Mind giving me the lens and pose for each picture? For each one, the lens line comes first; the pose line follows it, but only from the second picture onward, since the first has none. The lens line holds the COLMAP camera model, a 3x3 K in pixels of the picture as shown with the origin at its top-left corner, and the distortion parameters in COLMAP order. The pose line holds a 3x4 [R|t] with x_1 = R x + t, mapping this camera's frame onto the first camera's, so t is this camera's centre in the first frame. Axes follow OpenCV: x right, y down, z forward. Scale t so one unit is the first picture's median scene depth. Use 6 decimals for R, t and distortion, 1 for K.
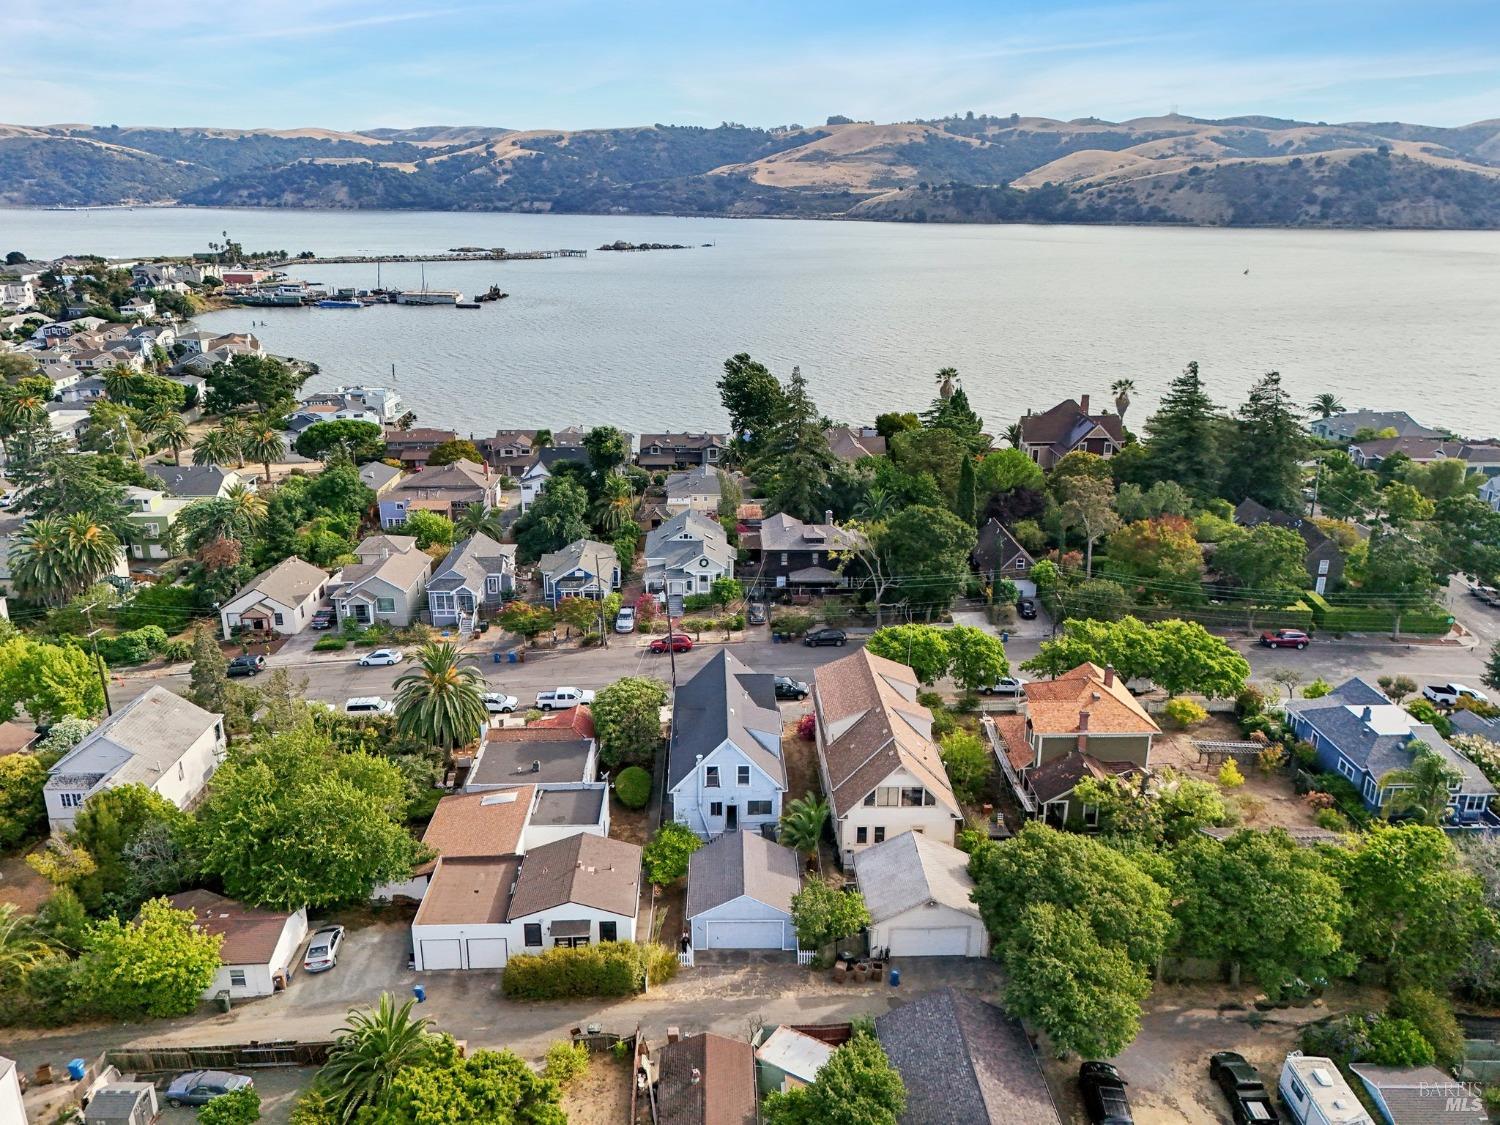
lens RADIAL K [[1119.3, 0, 750.0], [0, 1119.3, 562.5], [0, 0, 1]] dist [0.062178, -0.064598]
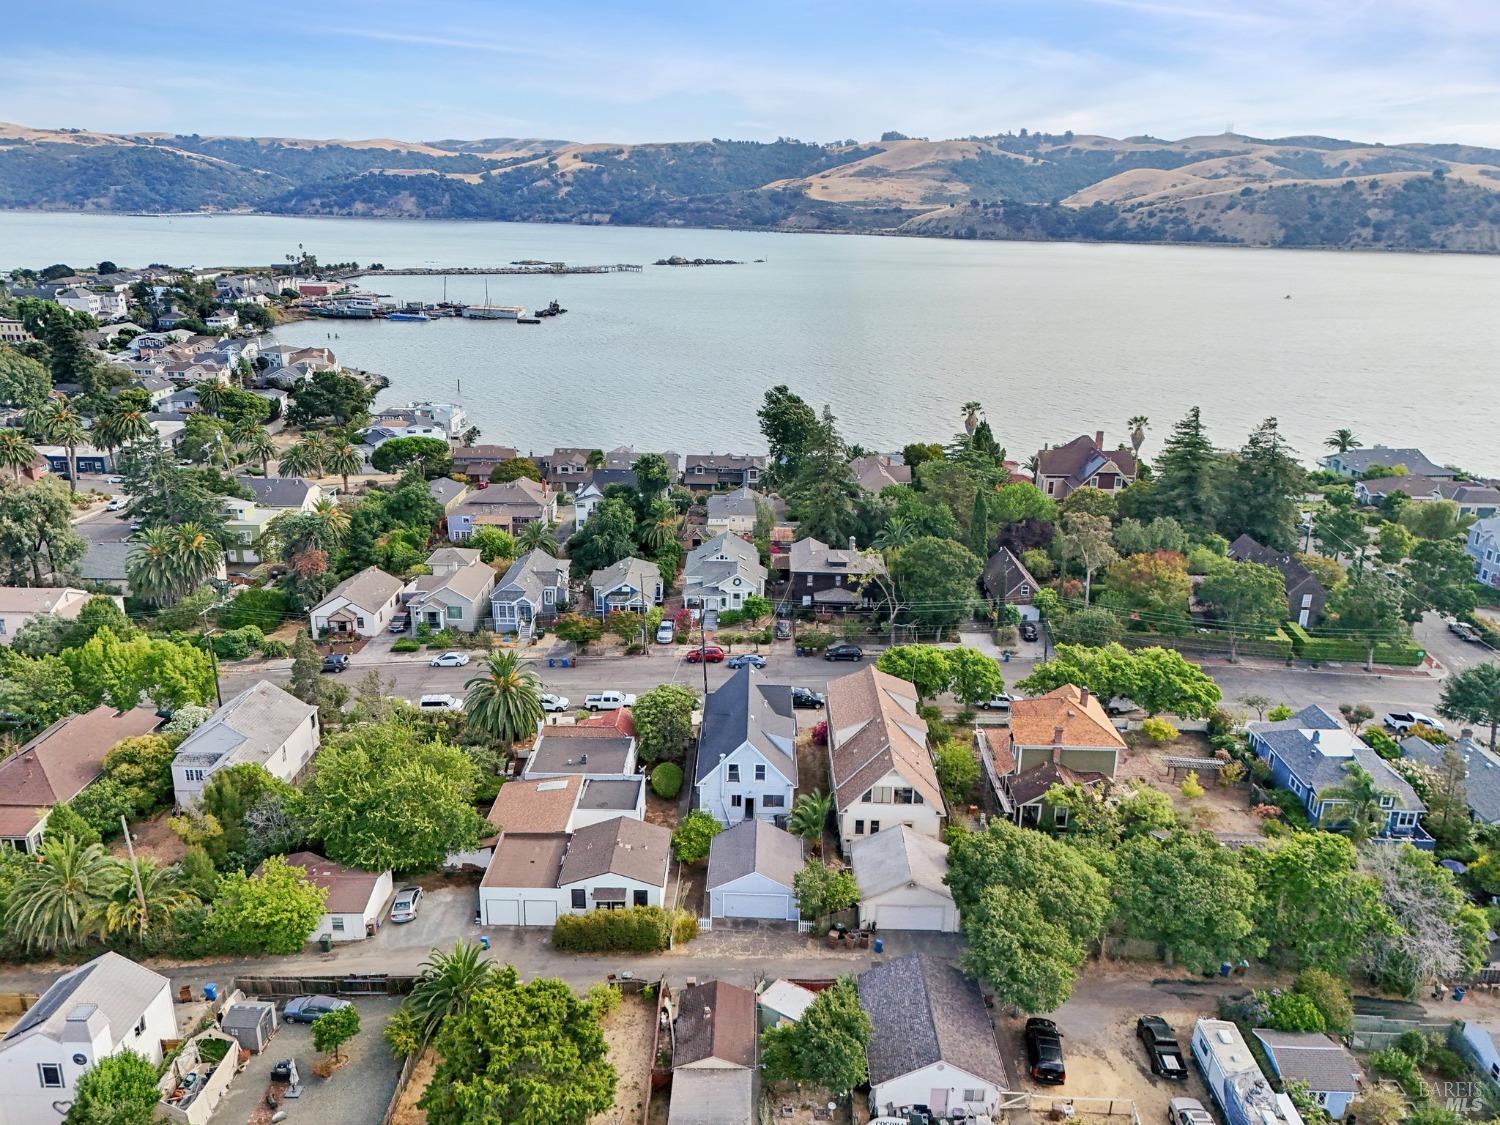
lens RADIAL K [[1100.3, 0, 750.0], [0, 1100.3, 562.5], [0, 0, 1]] dist [0.063577, -0.066340]
pose [[0.998854, 0.025132, -0.040731, 0.012140], [-0.025349, 0.999667, -0.004824, -0.011262], [0.040597, 0.005851, 0.999158, -0.072249]]
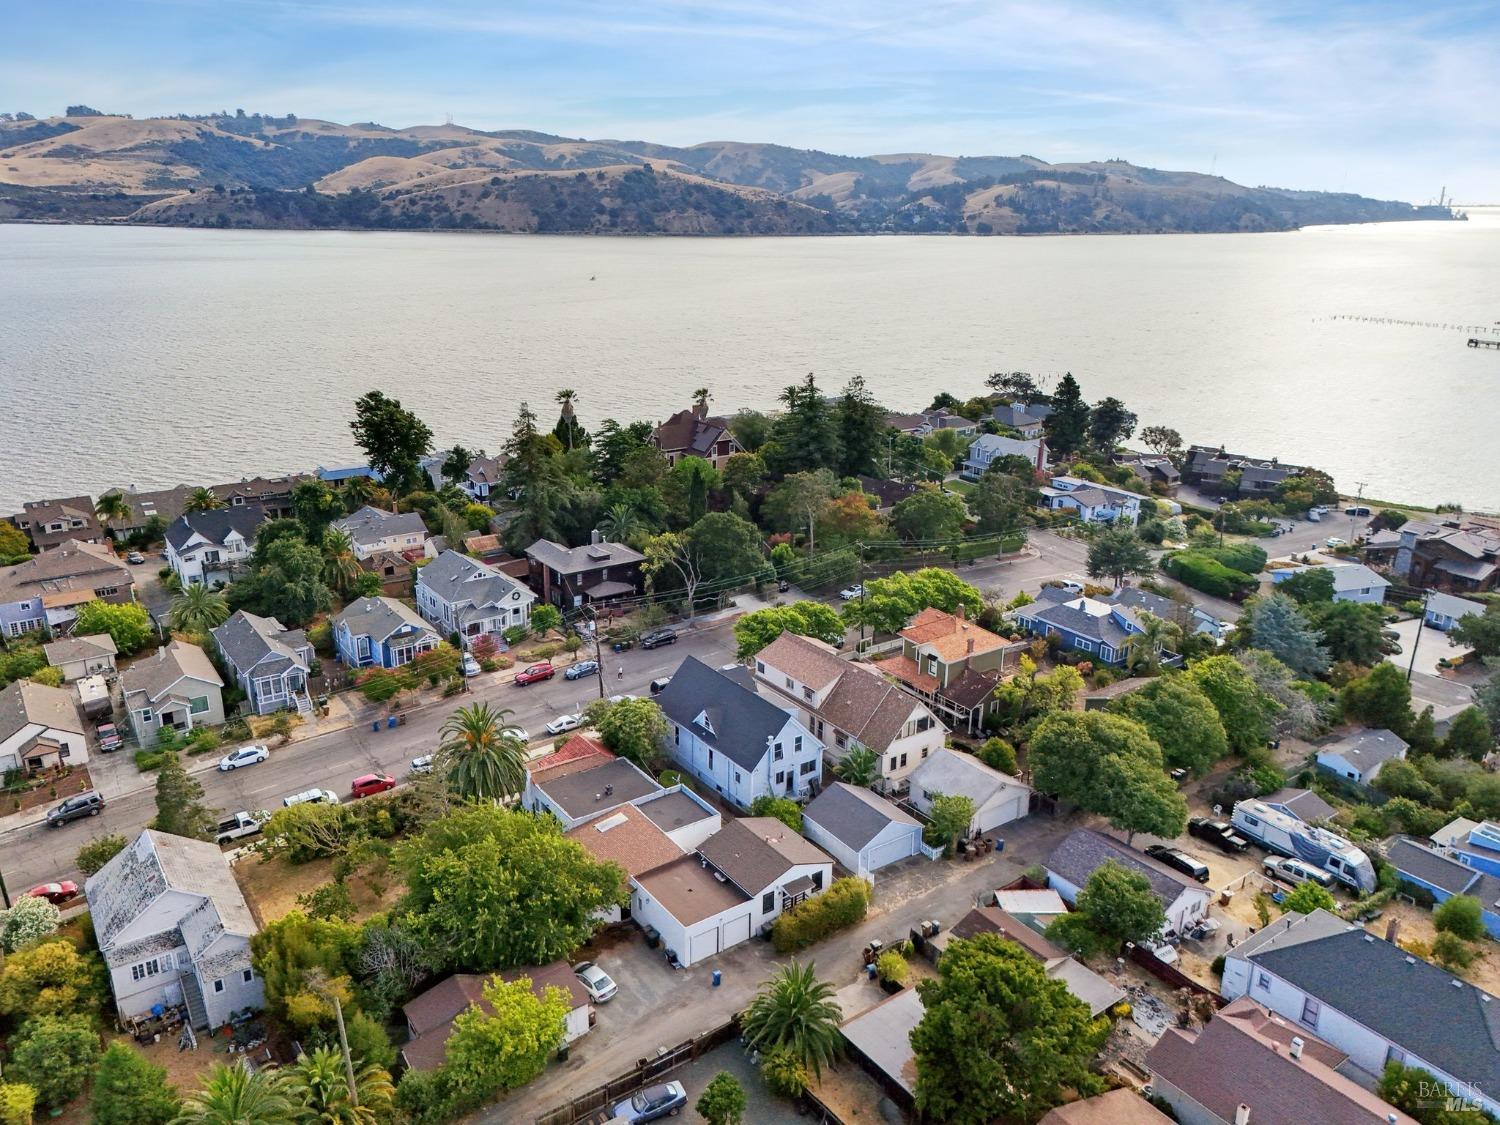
lens RADIAL K [[1100.3, 0, 750.0], [0, 1100.3, 562.5], [0, 0, 1]] dist [0.063577, -0.066340]
pose [[0.833338, -0.166237, 0.527175, -0.317181], [0.165452, 0.984997, 0.049064, -0.035981], [-0.527422, 0.046335, 0.848339, -0.001912]]
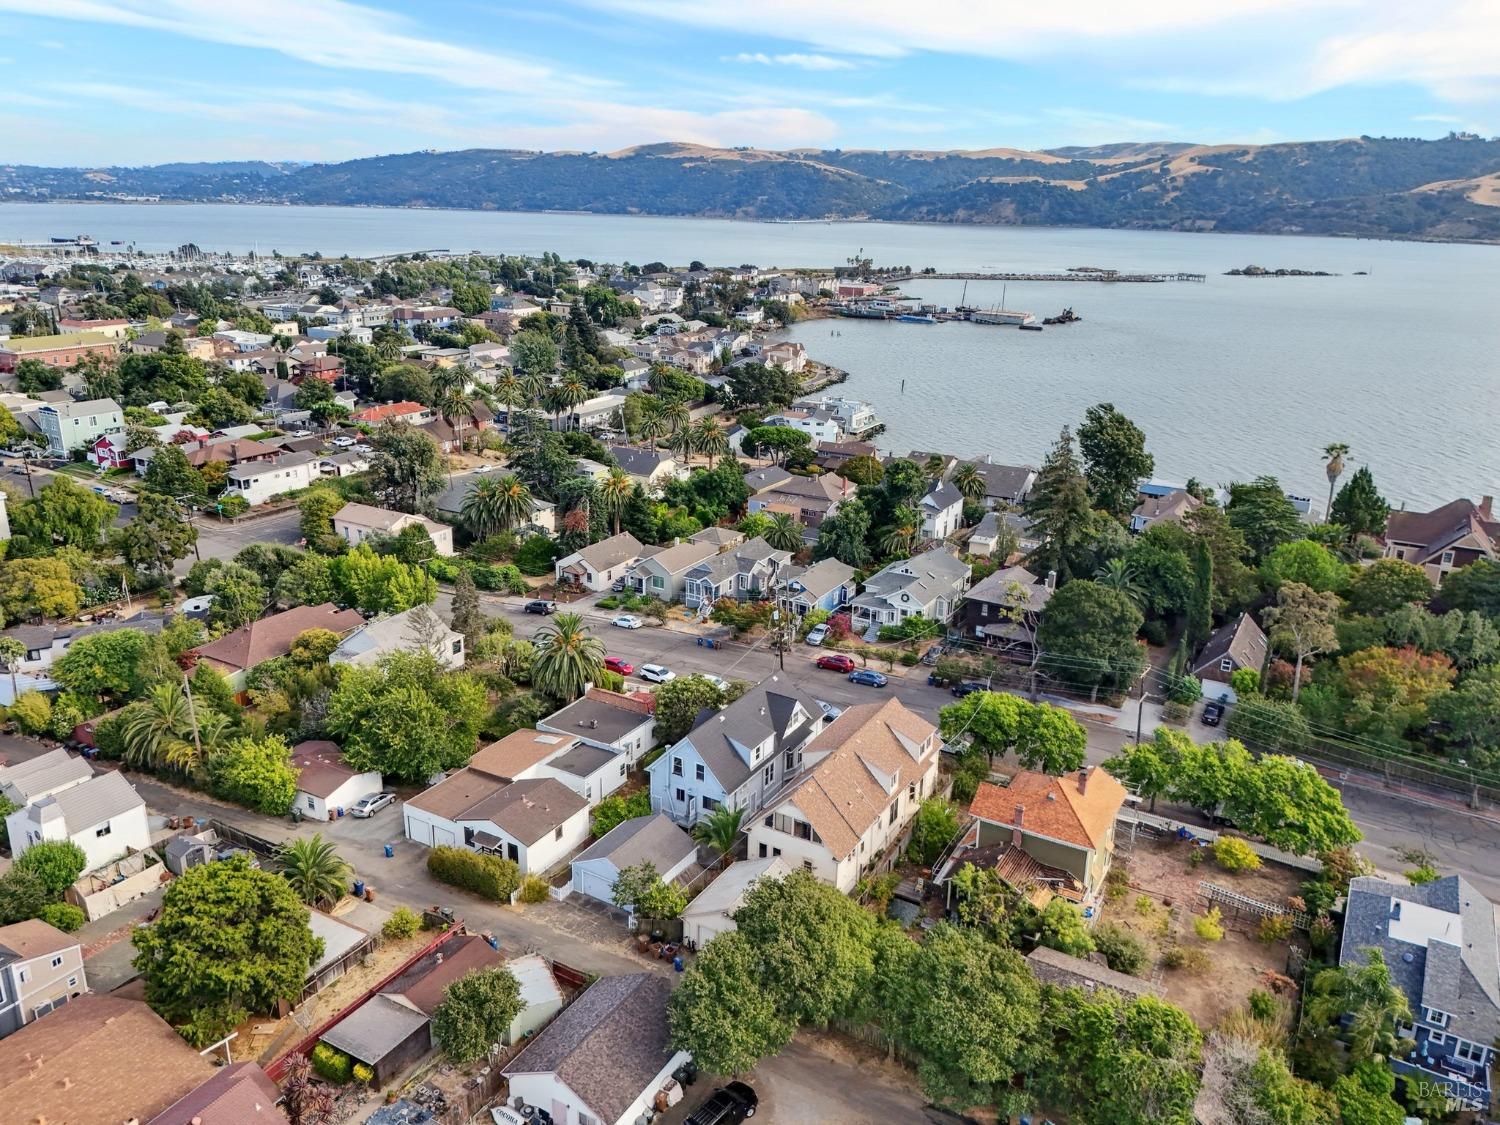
lens RADIAL K [[1100.3, 0, 750.0], [0, 1100.3, 562.5], [0, 0, 1]] dist [0.063577, -0.066340]
pose [[0.848823, 0.174868, -0.498919, 0.276997], [-0.178840, 0.983053, 0.040289, -0.038511], [0.497509, 0.055029, 0.865712, 0.012508]]
